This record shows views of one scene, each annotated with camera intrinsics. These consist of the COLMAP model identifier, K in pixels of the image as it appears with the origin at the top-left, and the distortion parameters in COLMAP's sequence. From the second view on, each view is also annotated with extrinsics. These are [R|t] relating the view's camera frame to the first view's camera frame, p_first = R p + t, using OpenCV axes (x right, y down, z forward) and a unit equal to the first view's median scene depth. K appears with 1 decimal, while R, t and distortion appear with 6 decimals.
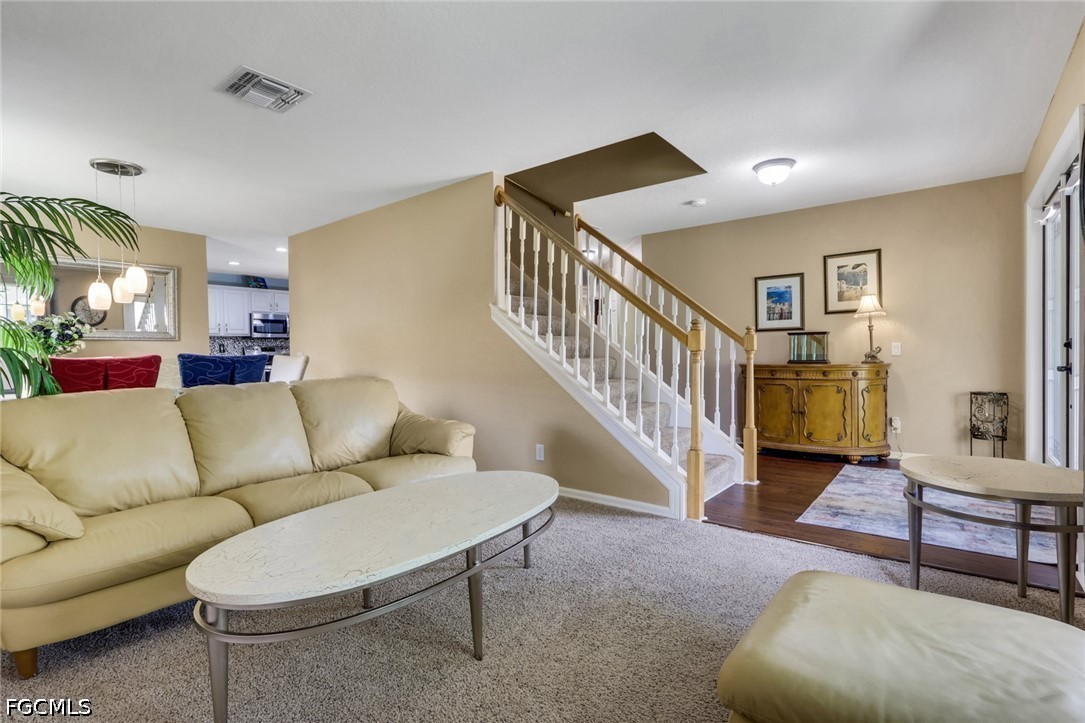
lens RADIAL K [[526.5, 0, 542.1], [0, 526.5, 363.5], [0, 0, 1]] dist [-0.000518, -0.000162]
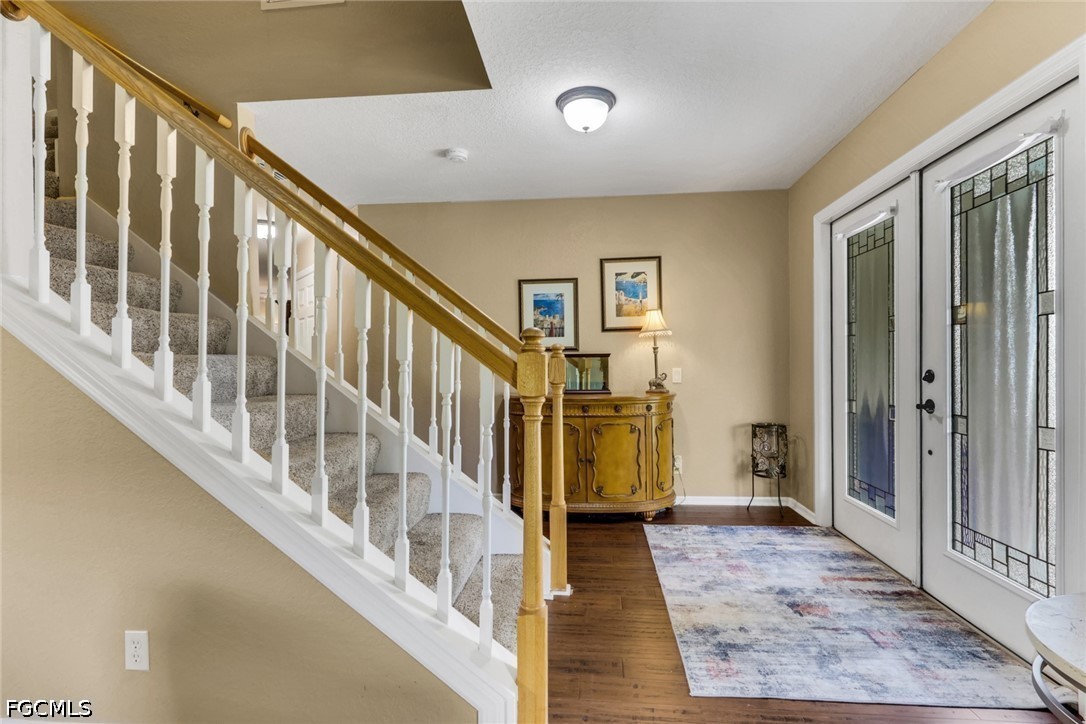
lens RADIAL K [[521.0, 0, 544.6], [0, 521.0, 374.0], [0, 0, 1]] dist [-0.003589, -0.000176]
pose [[0.839561, -0.005604, 0.543236, 0.035405], [0.010784, 0.999922, -0.006352, -0.027277], [-0.543158, 0.011191, 0.839556, 0.415672]]
